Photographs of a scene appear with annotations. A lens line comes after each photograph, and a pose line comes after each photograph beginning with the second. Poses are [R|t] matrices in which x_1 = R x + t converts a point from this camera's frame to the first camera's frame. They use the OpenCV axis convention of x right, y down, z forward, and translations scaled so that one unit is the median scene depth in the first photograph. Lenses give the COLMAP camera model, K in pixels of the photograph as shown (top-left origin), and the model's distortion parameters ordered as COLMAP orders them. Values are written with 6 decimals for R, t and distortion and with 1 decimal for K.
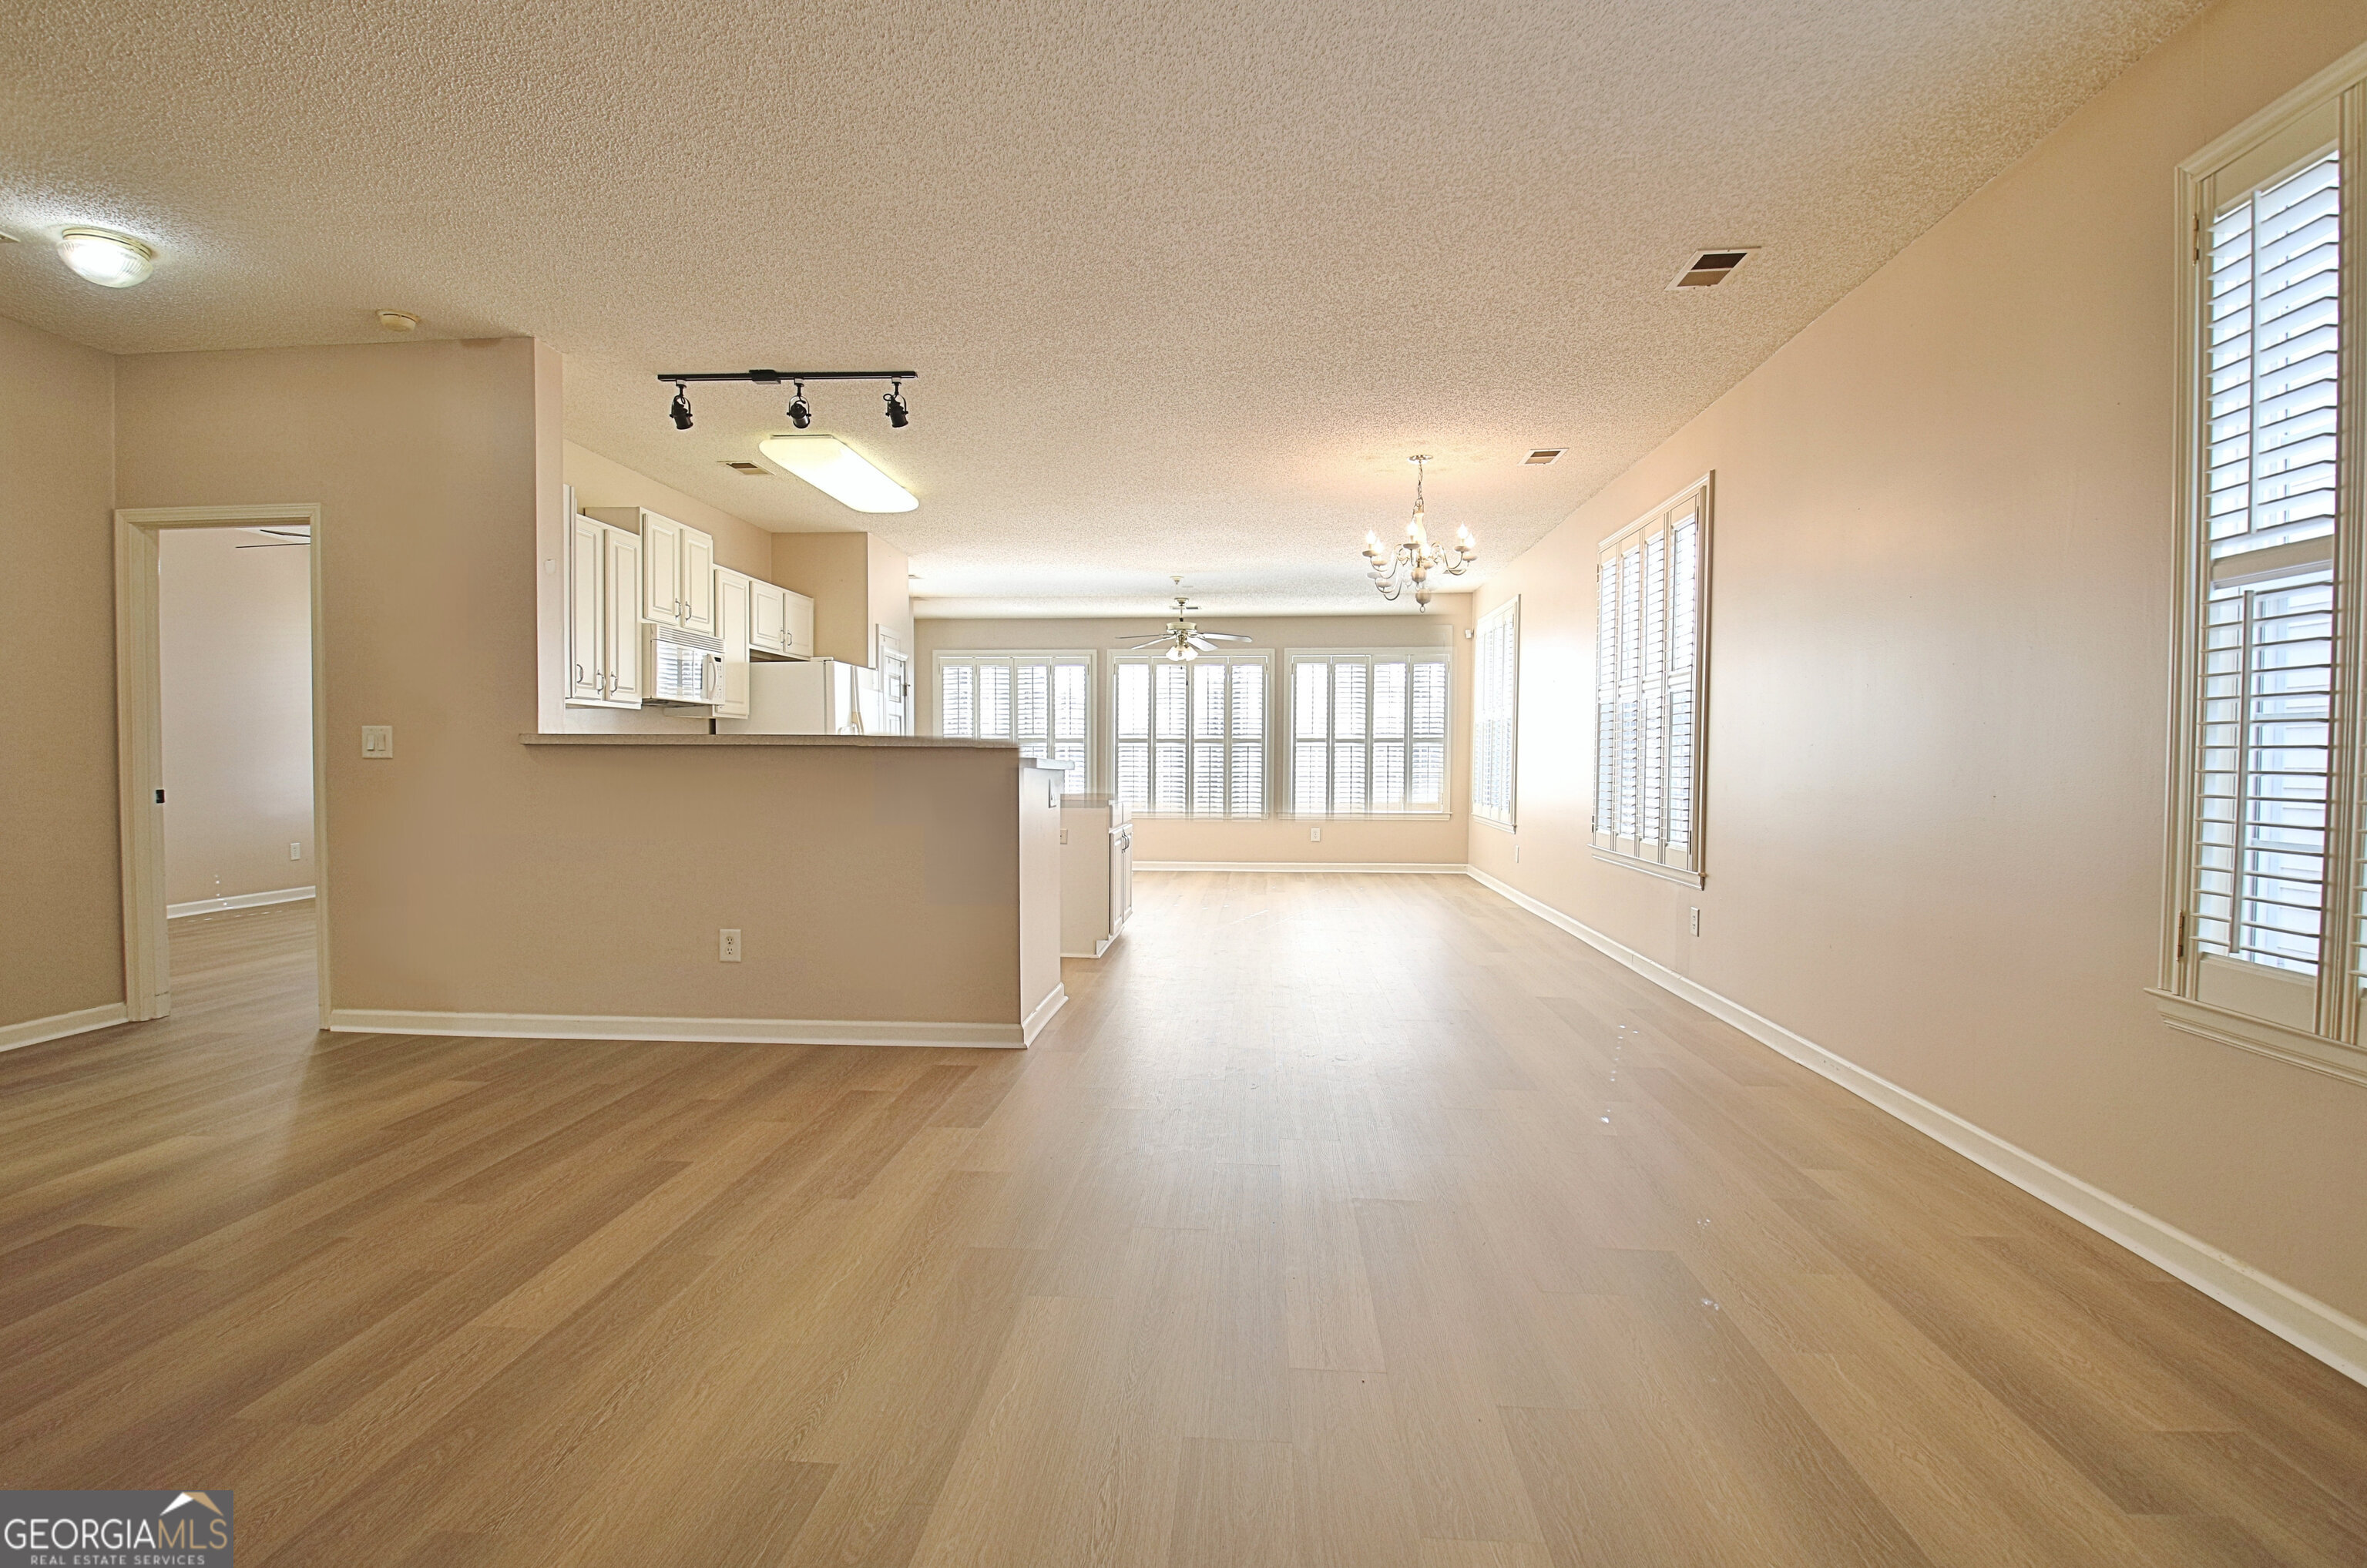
lens RADIAL K [[1103.2, 0, 1178.5], [0, 1103.2, 788.7], [0, 0, 1]] dist [0.001228, -0.000072]
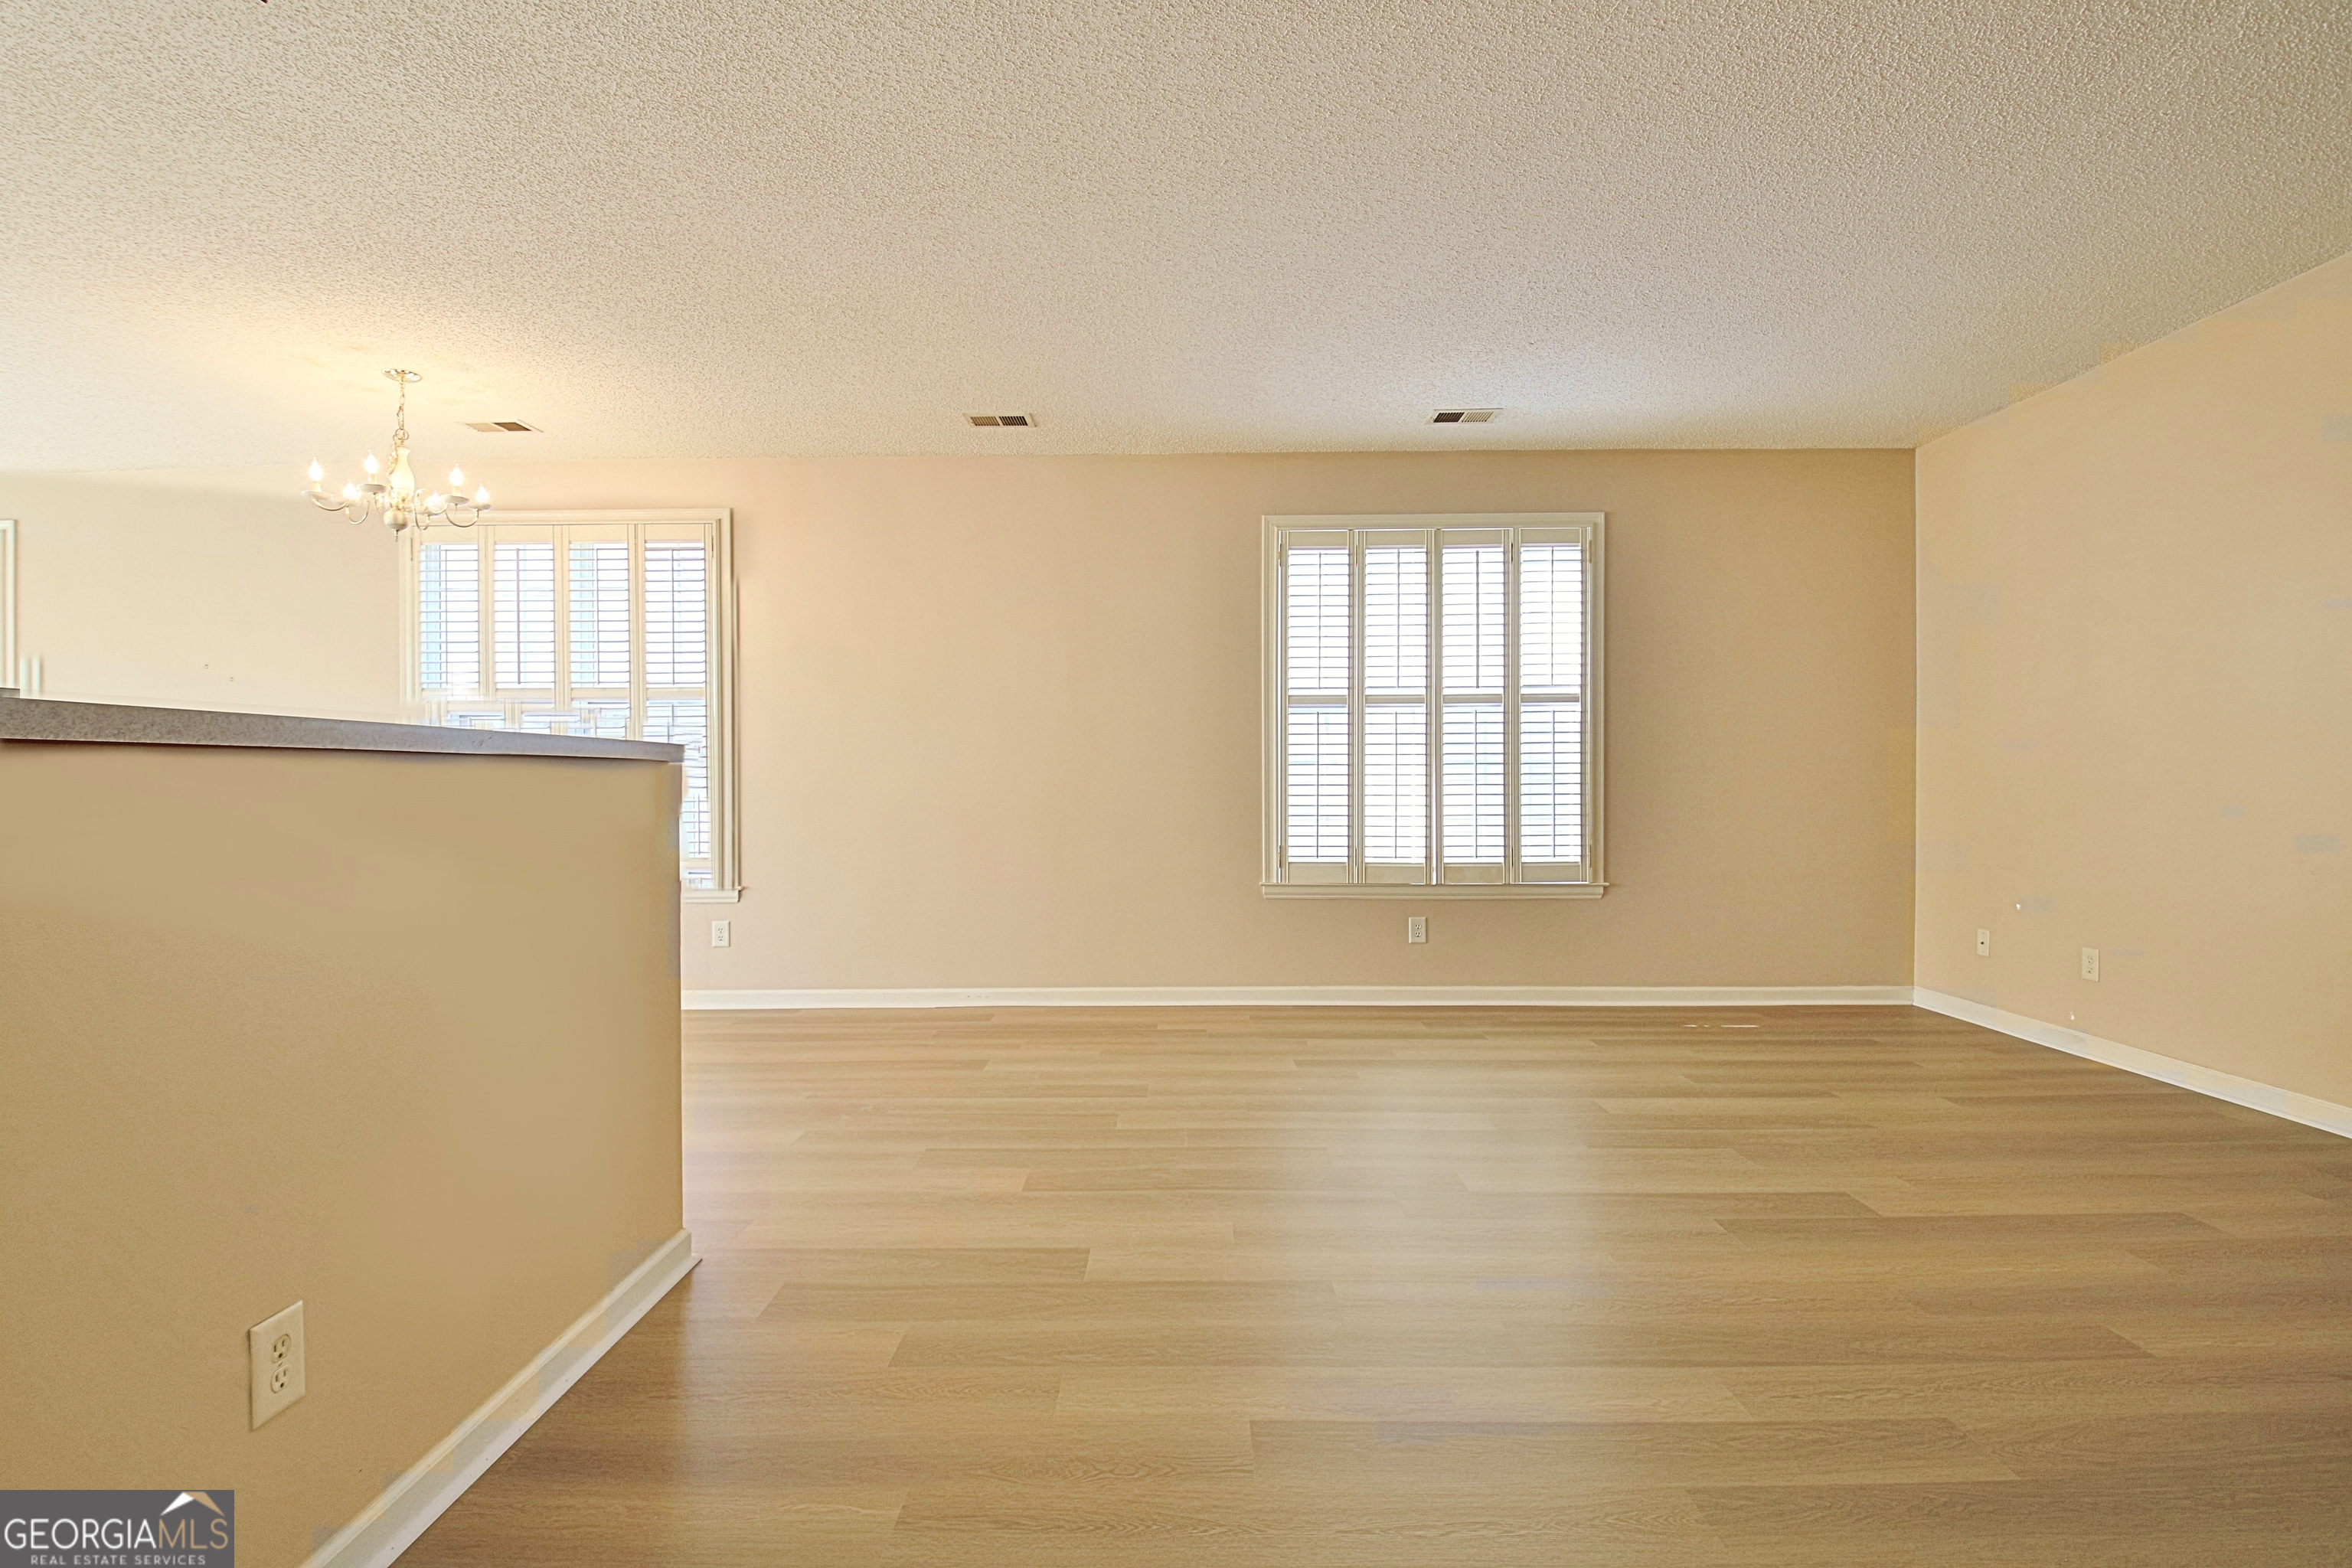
lens RADIAL K [[1096.2, 0, 1173.0], [0, 1096.2, 783.1], [0, 0, 1]] dist [0.001228, -0.000072]
pose [[-0.066340, -0.004085, 0.997789, -1.379601], [0.030435, 0.999518, 0.006116, -0.041191], [-0.997333, 0.030773, -0.066184, 1.397349]]
